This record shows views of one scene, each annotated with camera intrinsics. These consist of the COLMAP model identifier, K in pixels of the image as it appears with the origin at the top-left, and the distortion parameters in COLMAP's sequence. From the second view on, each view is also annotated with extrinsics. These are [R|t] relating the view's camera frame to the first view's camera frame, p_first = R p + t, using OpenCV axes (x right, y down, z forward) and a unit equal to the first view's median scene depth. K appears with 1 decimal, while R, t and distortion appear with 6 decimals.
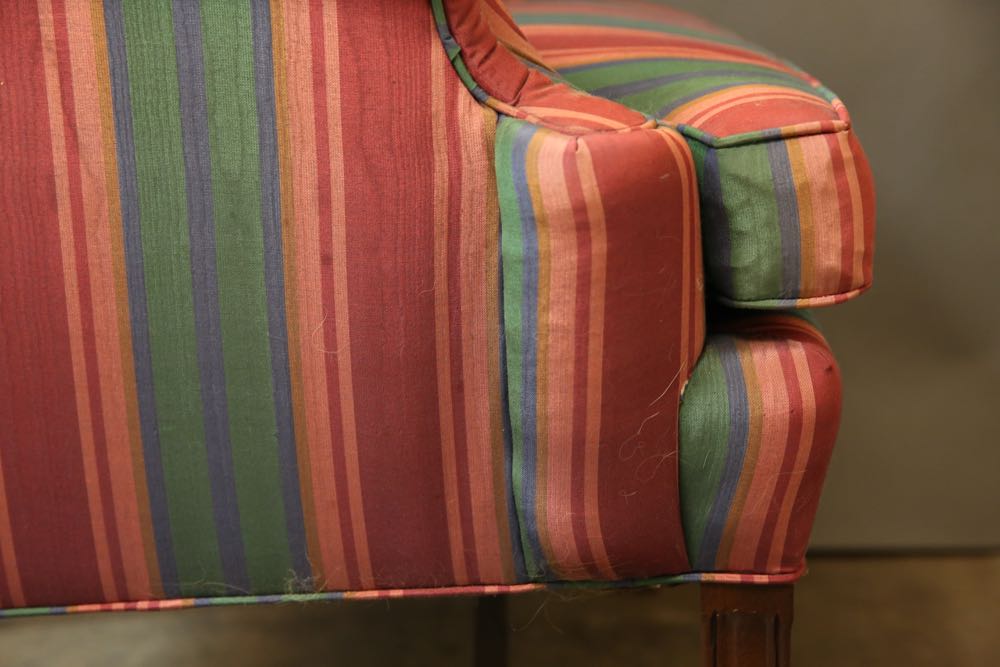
lens RADIAL K [[1947.1, 0, 500.0], [0, 1947.1, 333.5], [0, 0, 1]] dist [0.145767, 0.186205]
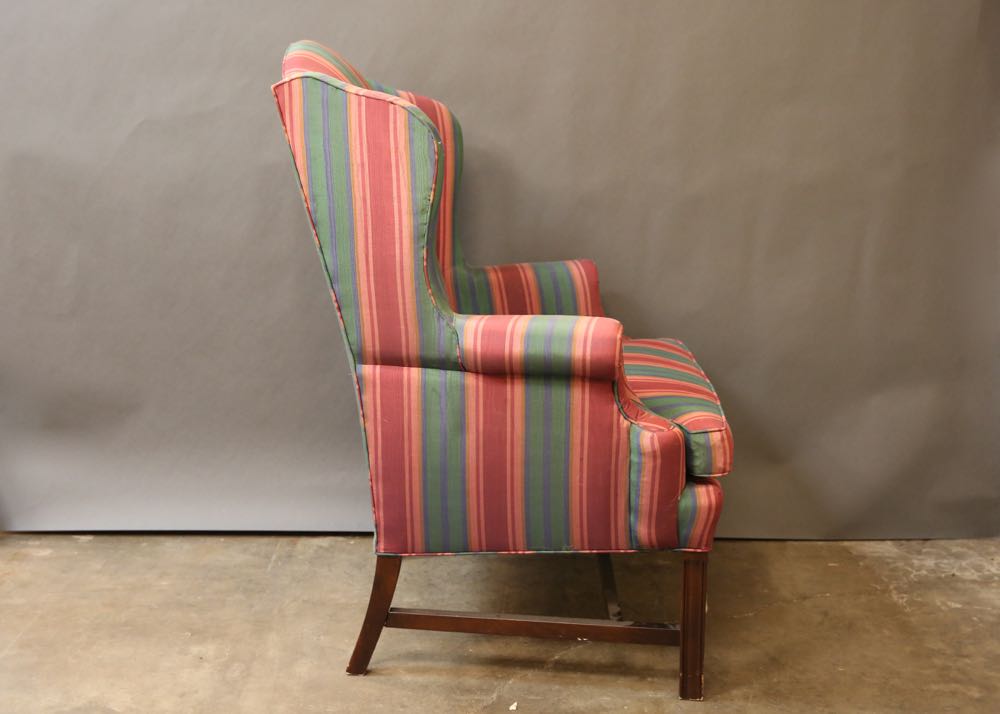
lens RADIAL K [[1306.3, 0, 489.7], [0, 1306.3, 357.2], [0, 0, 1]] dist [0.013695, 0.008116]
pose [[0.999474, 0.024777, -0.020931, -0.215590], [-0.025040, 0.999610, -0.012392, -0.195415], [0.020615, 0.012910, 0.999704, -1.451949]]
